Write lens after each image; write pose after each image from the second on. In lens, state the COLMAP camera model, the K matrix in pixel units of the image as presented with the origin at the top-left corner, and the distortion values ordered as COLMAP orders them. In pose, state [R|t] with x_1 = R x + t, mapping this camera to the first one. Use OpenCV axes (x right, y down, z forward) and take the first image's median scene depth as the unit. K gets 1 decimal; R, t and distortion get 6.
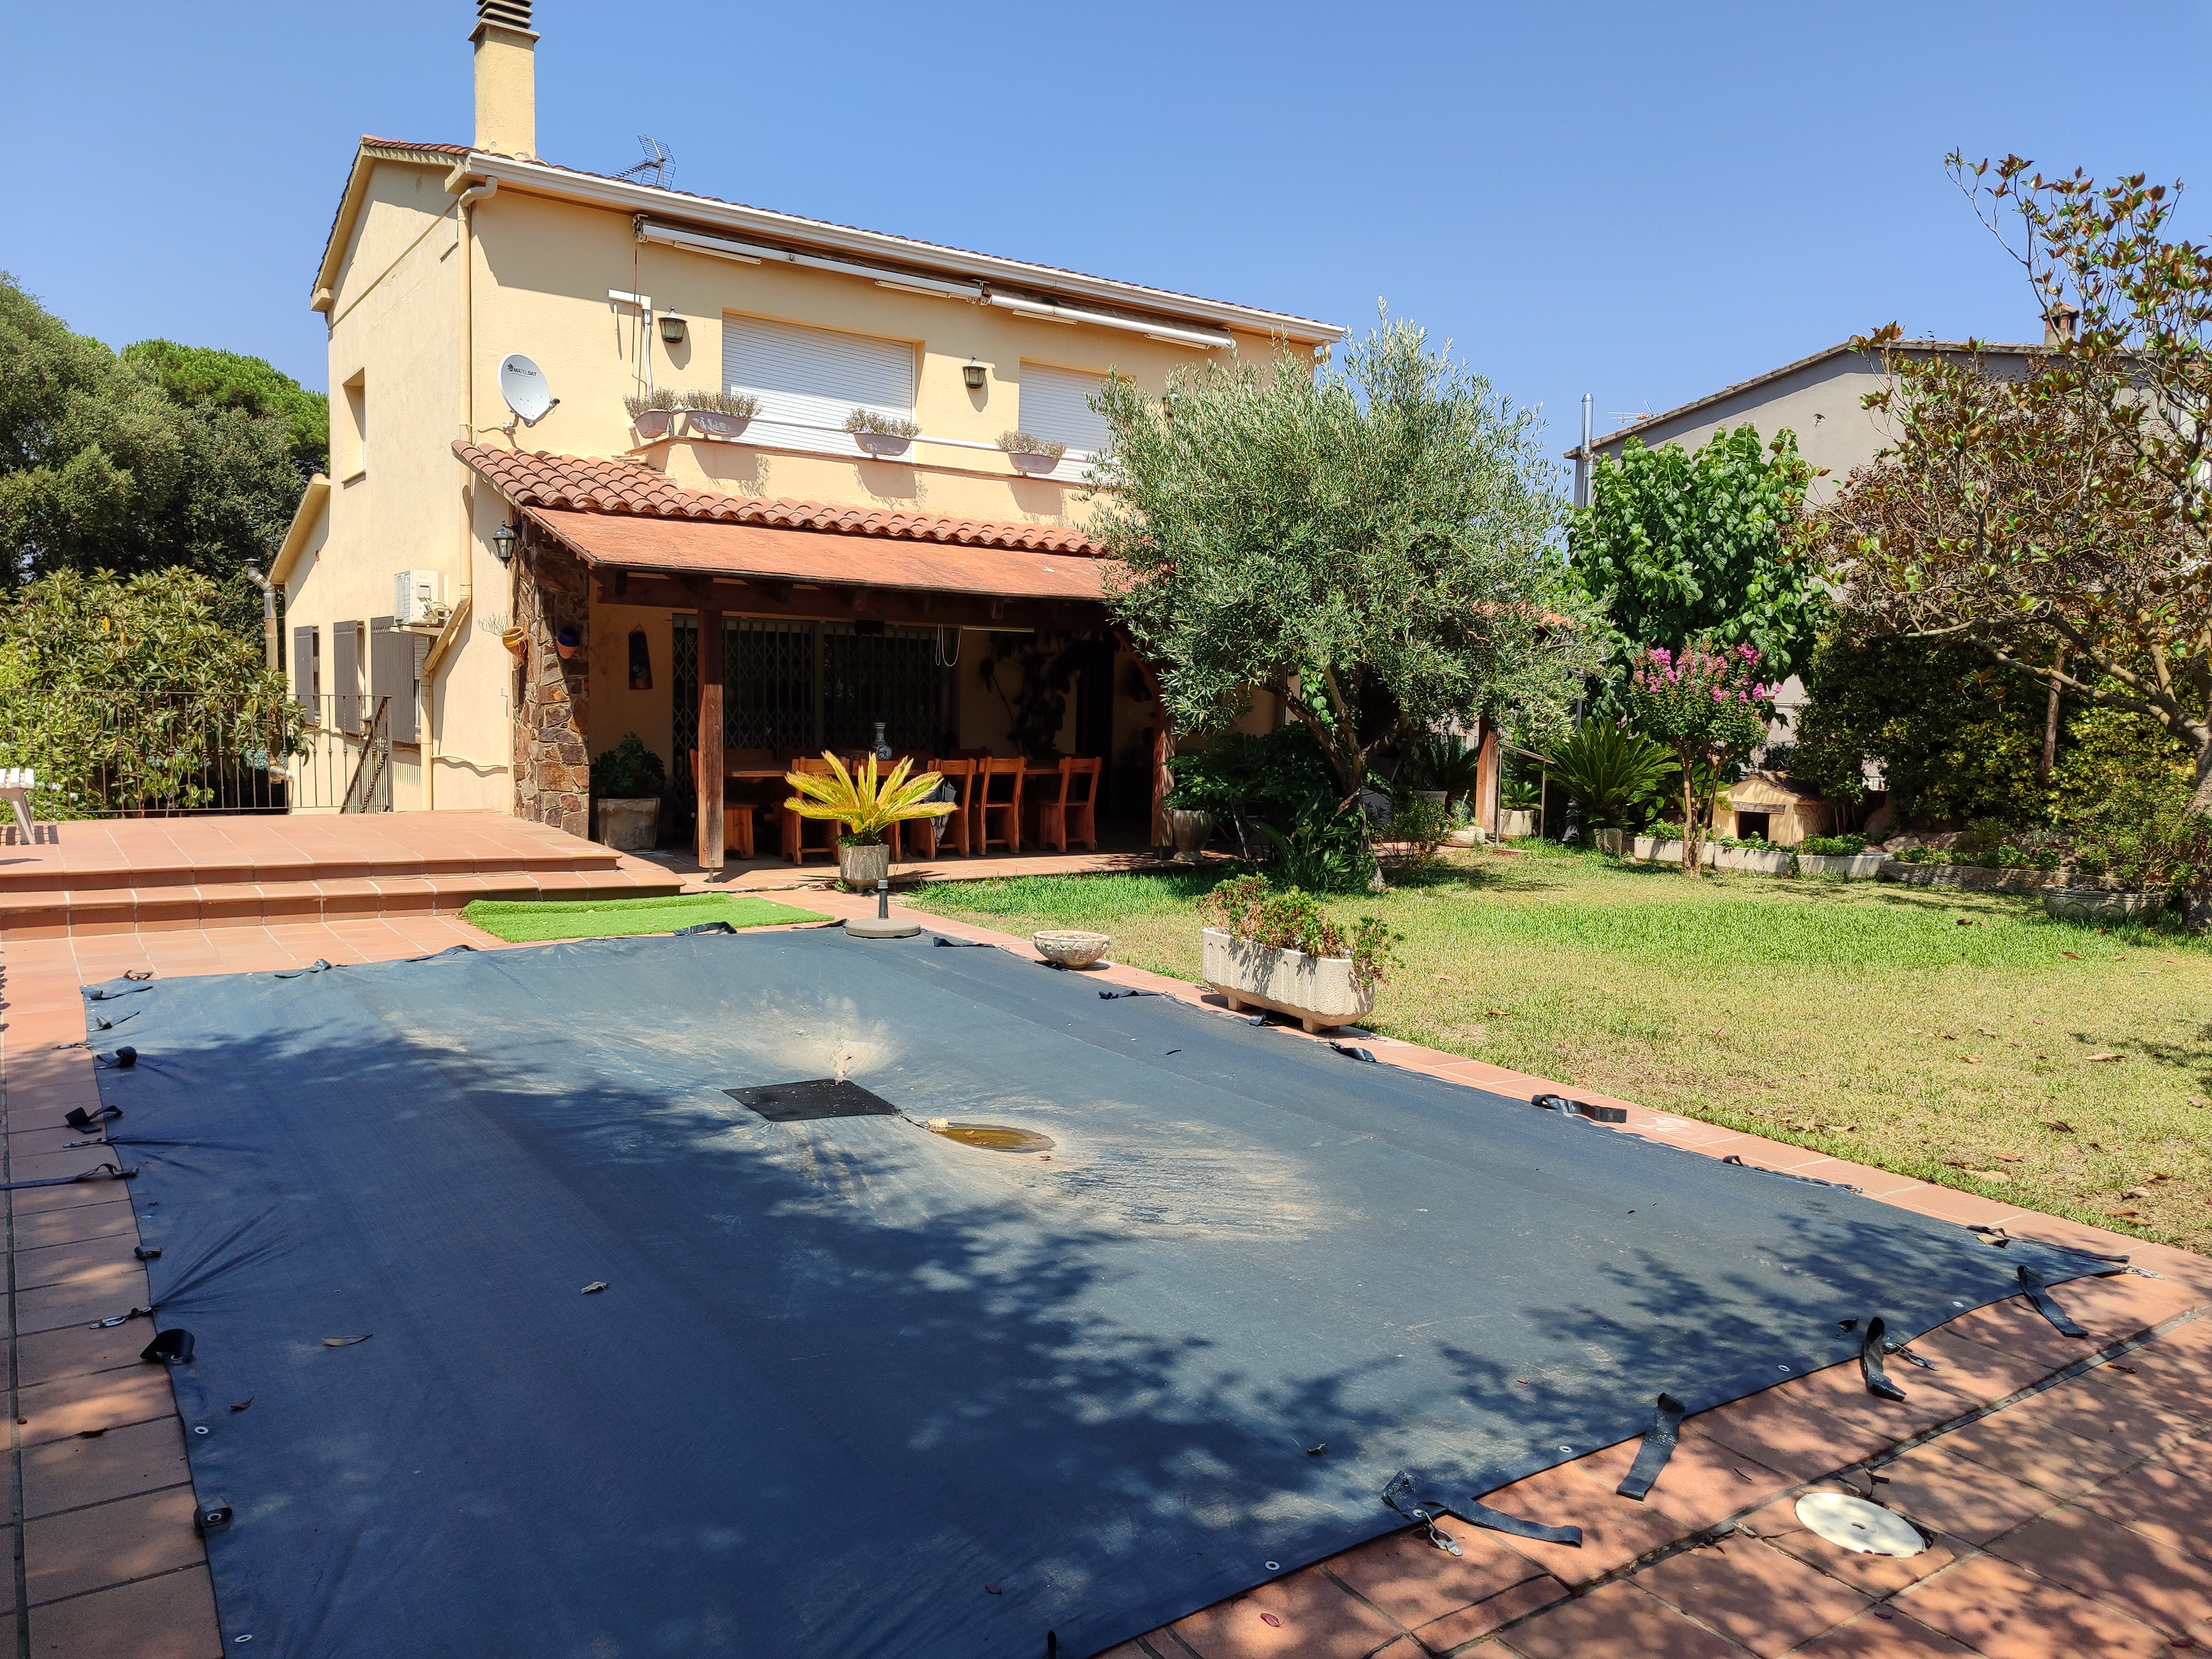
lens RADIAL K [[1580.2, 0, 1104.4], [0, 1580.2, 832.3], [0, 0, 1]] dist [0.020475, -0.018104]
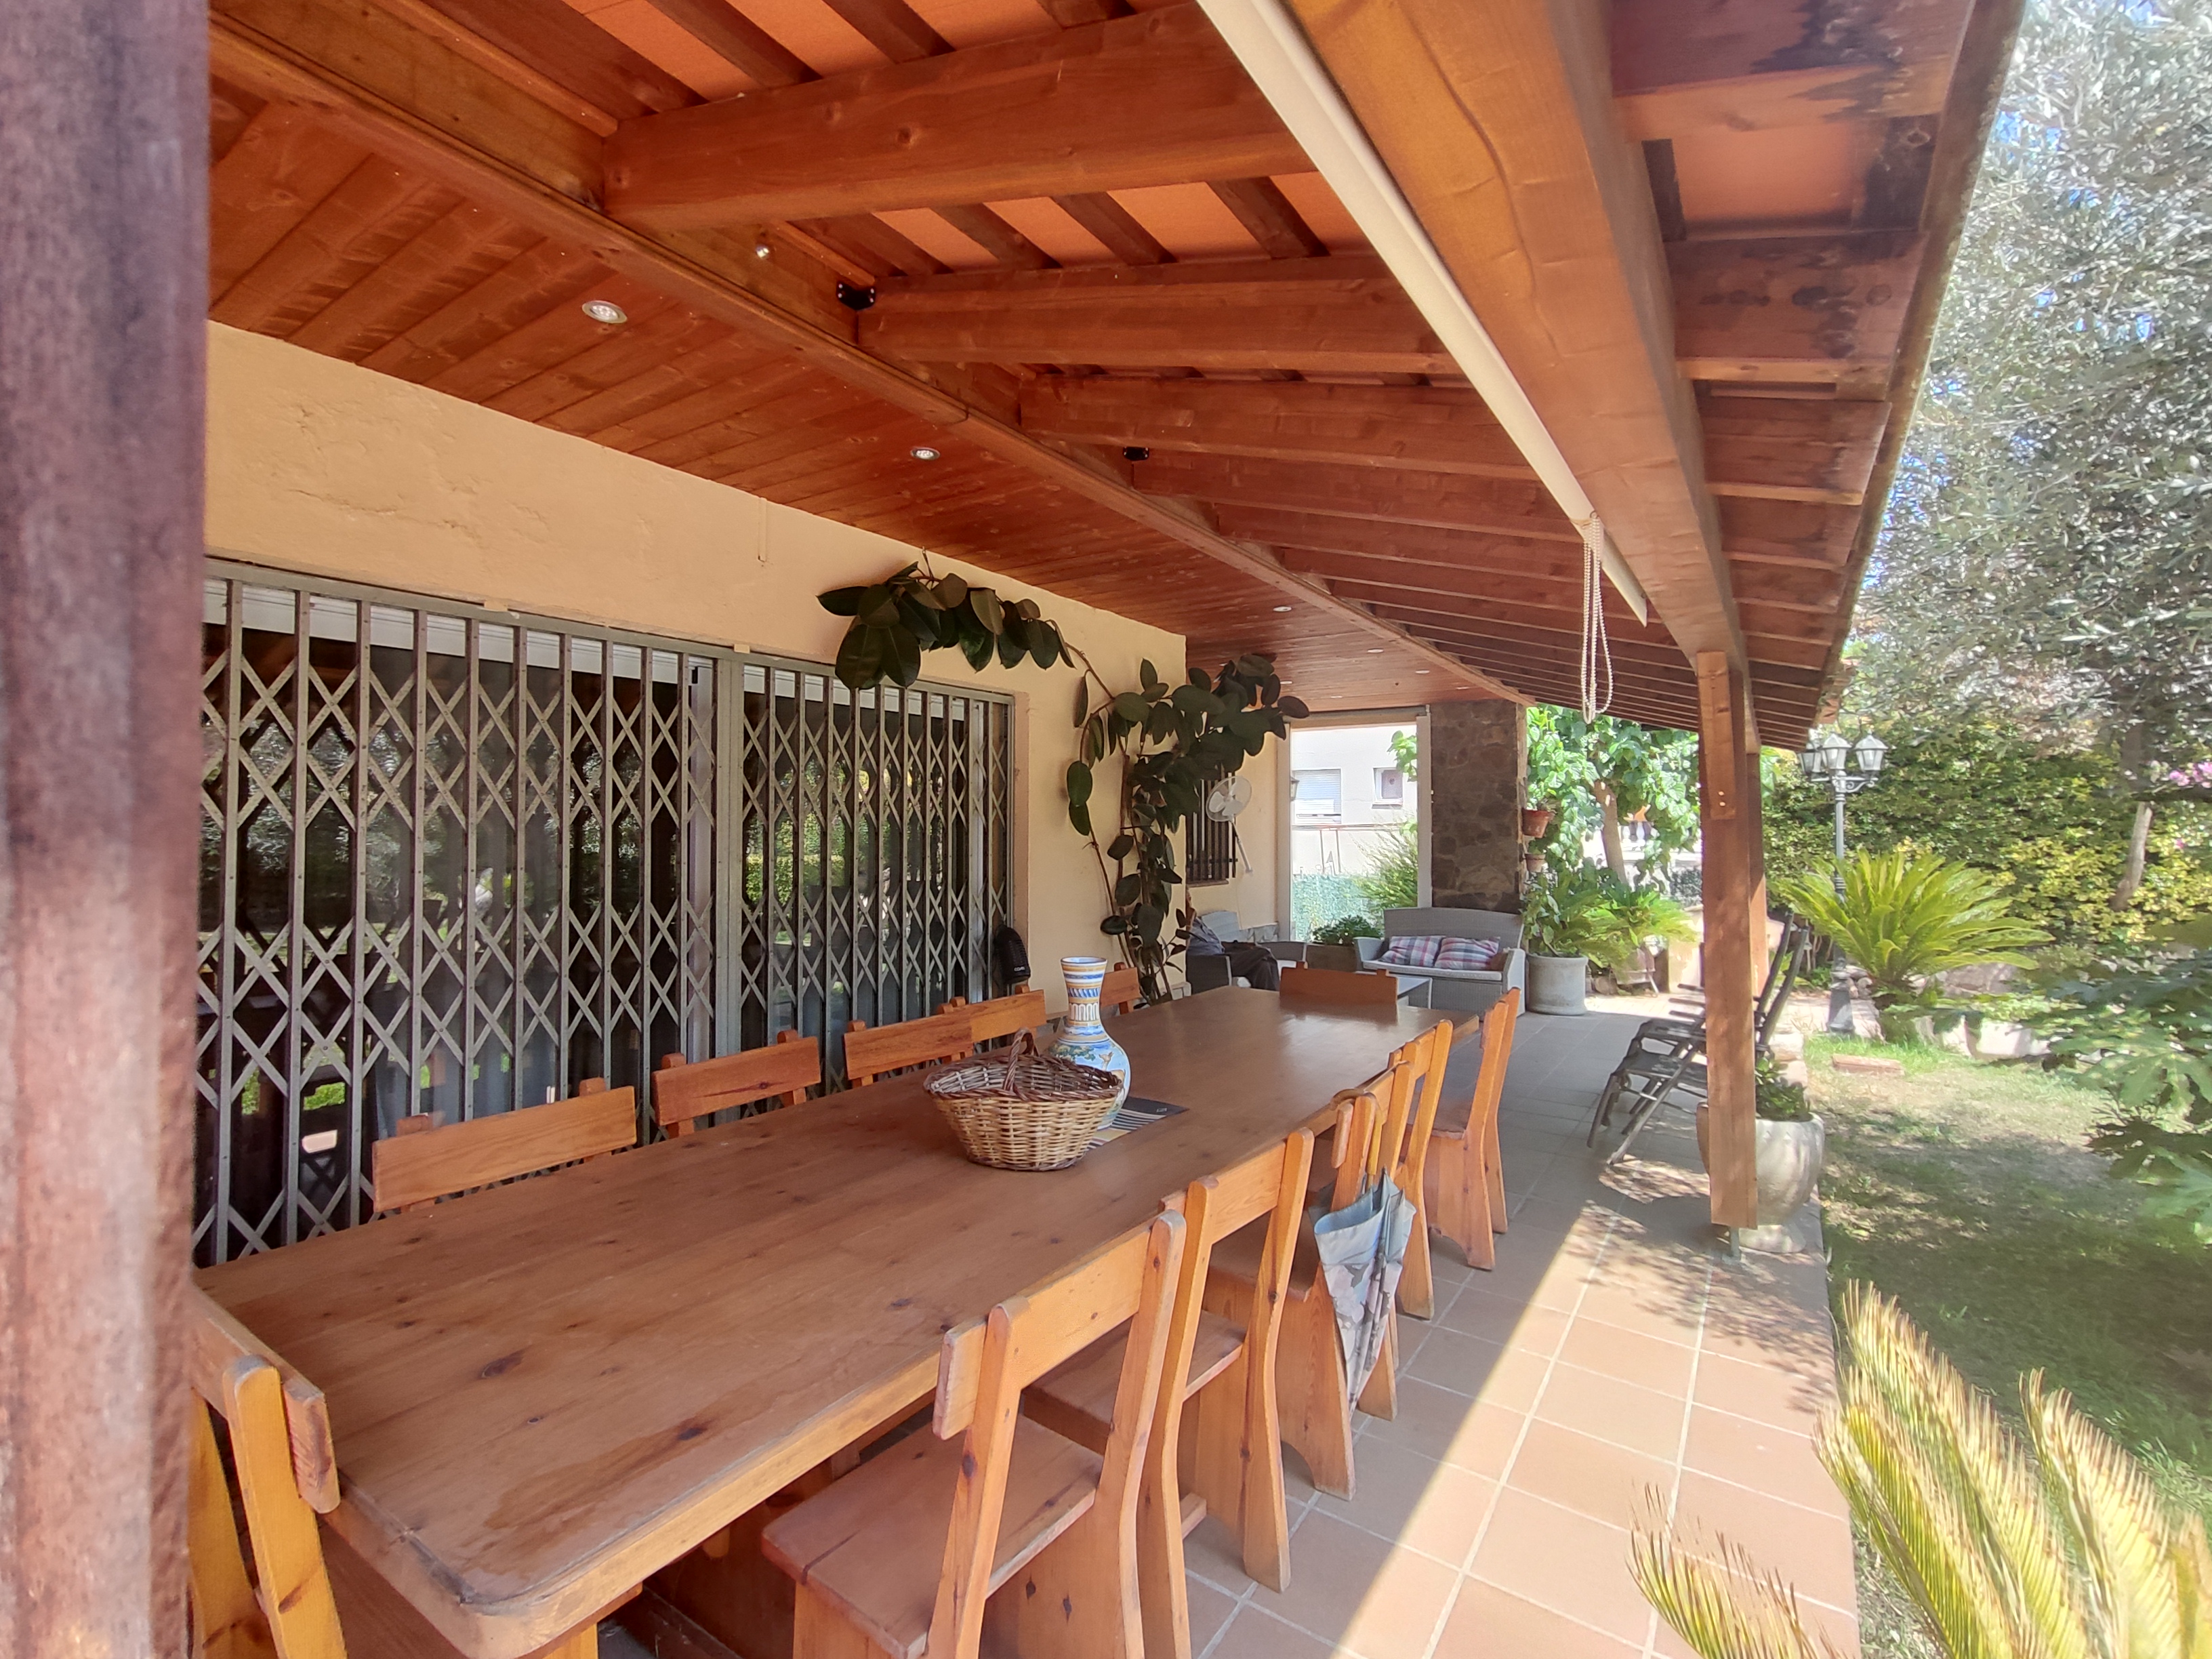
lens RADIAL K [[1004.8, 0, 1094.2], [0, 1004.8, 828.9], [0, 0, 1]] dist [-0.011794, 0.007154]
pose [[0.933378, -0.024818, 0.358035, -0.194977], [0.056767, 0.995257, -0.079000, -0.074658], [-0.354376, 0.094061, 0.930360, 0.806123]]
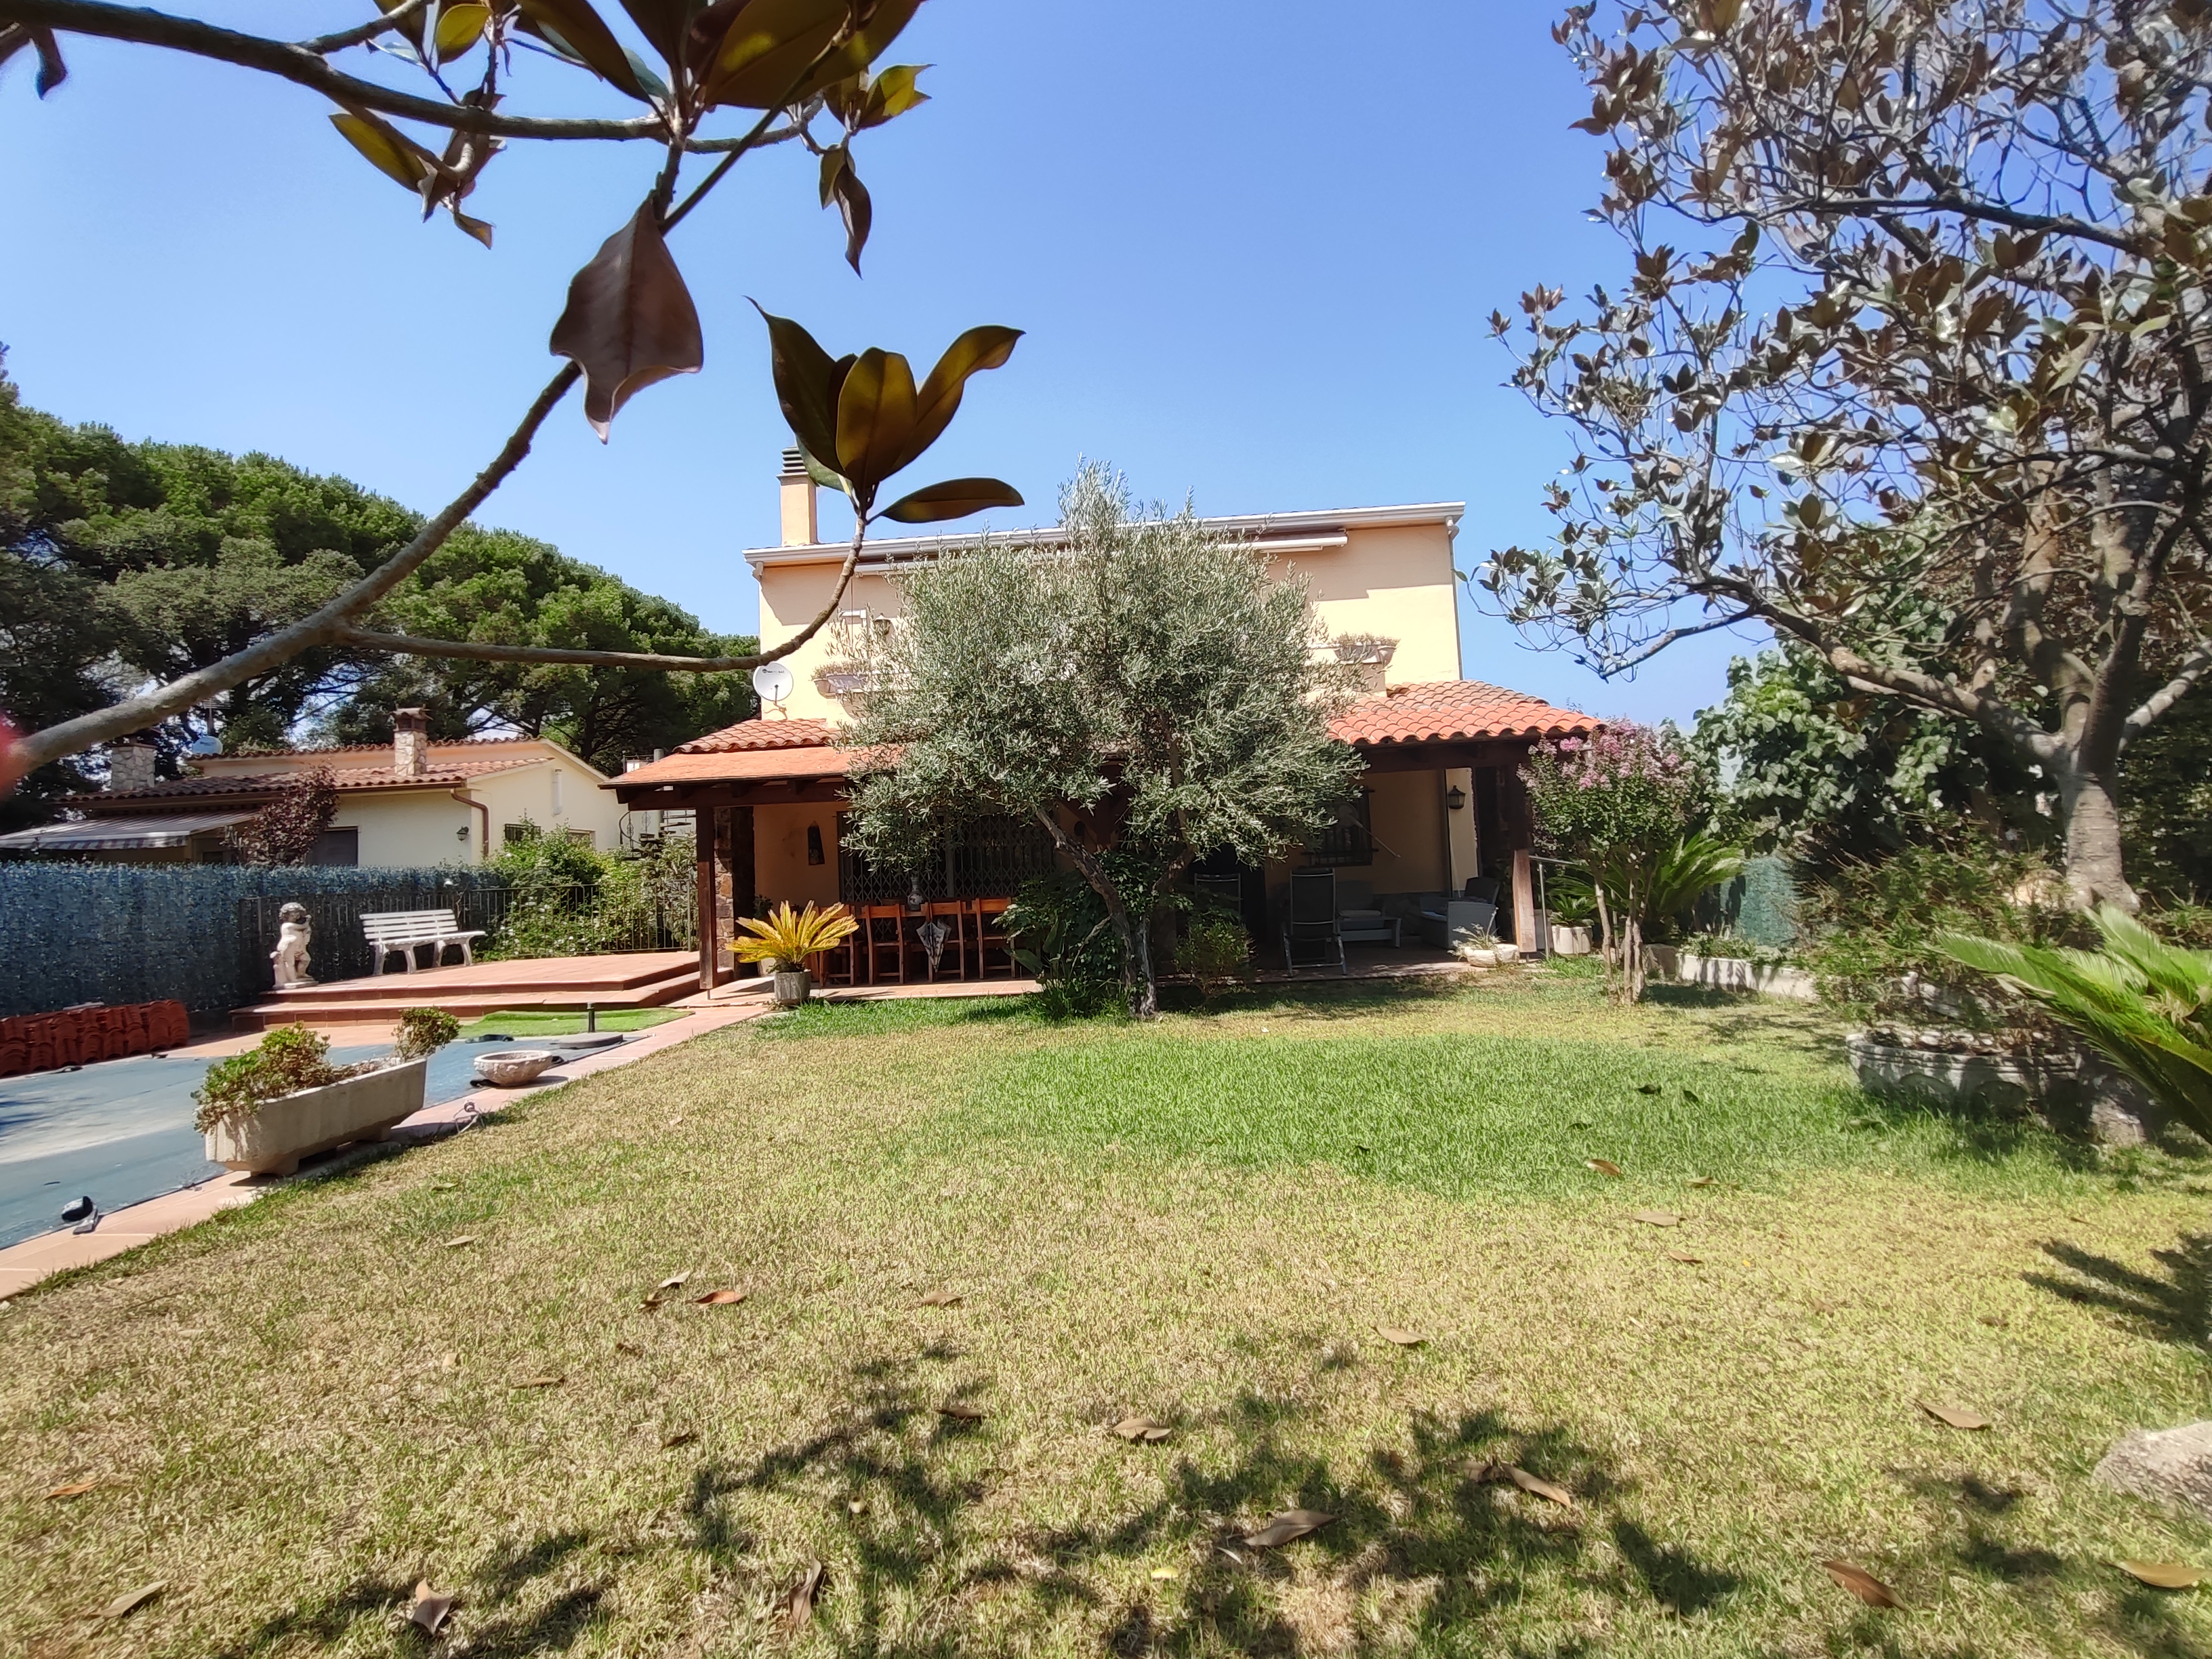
lens RADIAL K [[1004.8, 0, 1090.9], [0, 1004.8, 820.2], [0, 0, 1]] dist [-0.011794, 0.007154]
pose [[0.793148, -0.096160, -0.601390, 0.468132], [0.015623, 0.990344, -0.137748, 0.001787], [0.608829, 0.099859, 0.786992, 0.403091]]
